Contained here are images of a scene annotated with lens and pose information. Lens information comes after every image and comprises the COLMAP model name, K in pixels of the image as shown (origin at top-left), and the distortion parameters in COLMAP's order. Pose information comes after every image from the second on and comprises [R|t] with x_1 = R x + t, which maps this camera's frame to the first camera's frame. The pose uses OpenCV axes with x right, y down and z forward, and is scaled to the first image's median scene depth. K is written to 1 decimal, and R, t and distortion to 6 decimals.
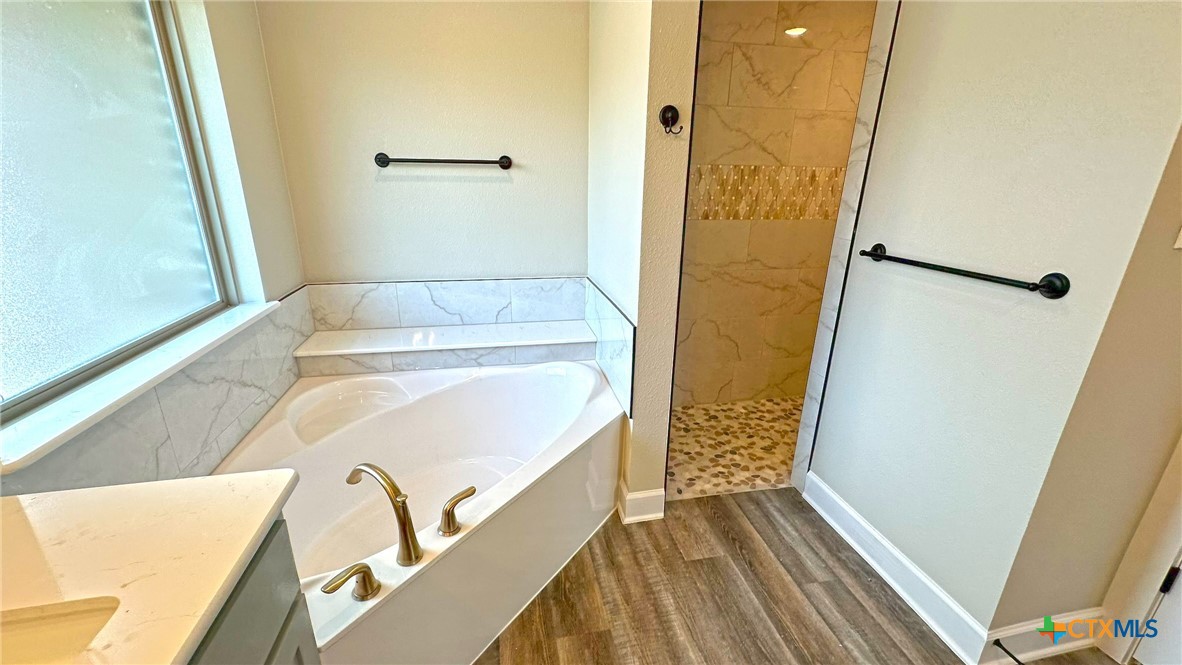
lens RADIAL K [[471.8, 0, 590.2], [0, 471.8, 331.8], [0, 0, 1]] dist [-0.001650, 0.000377]
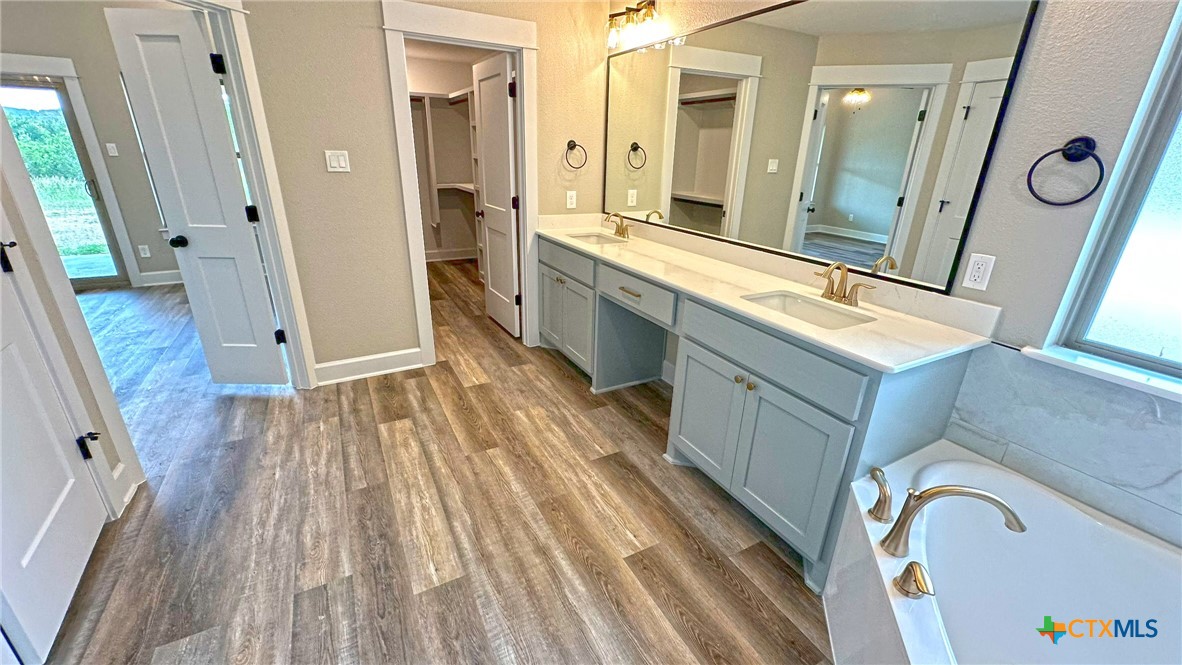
lens RADIAL K [[471.8, 0, 590.2], [0, 471.8, 331.8], [0, 0, 1]] dist [-0.001650, 0.000377]
pose [[-0.956299, 0.069164, -0.284091, 0.334354], [-0.127282, 0.776255, 0.617436, -0.286008], [0.263232, 0.626613, -0.733529, 0.857471]]
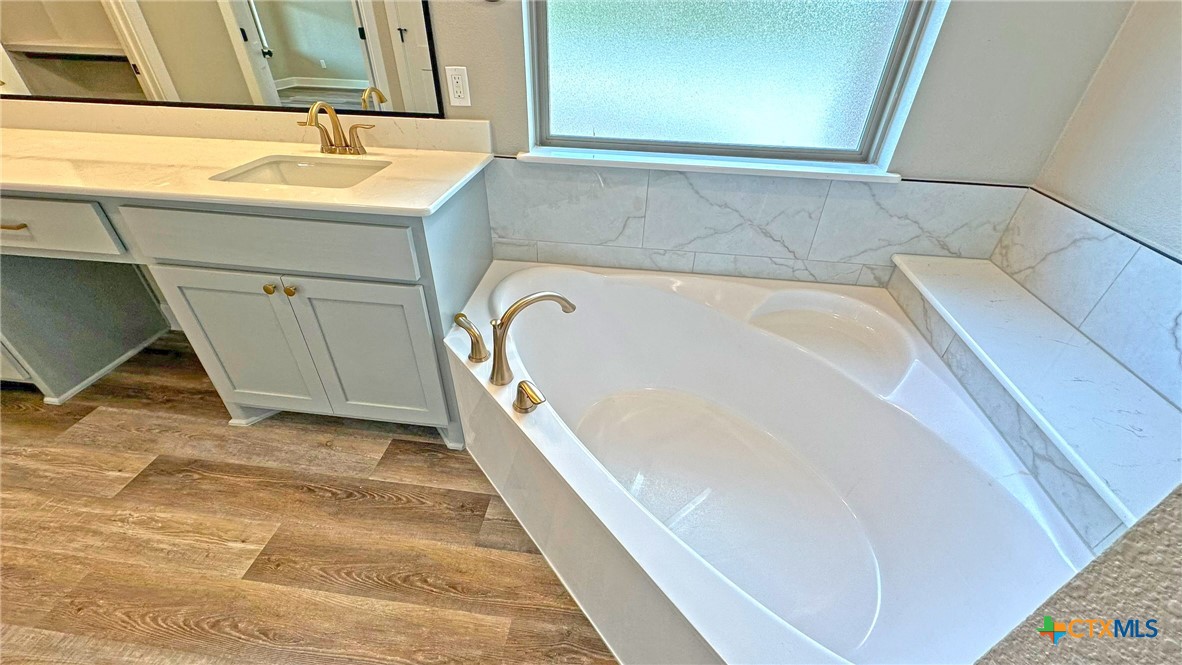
lens RADIAL K [[471.8, 0, 590.2], [0, 471.8, 331.8], [0, 0, 1]] dist [-0.001650, 0.000377]
pose [[-0.317154, 0.528128, -0.787715, 0.222115], [-0.322598, 0.720988, 0.613276, -0.206076], [0.891821, 0.448618, -0.058291, 0.798680]]
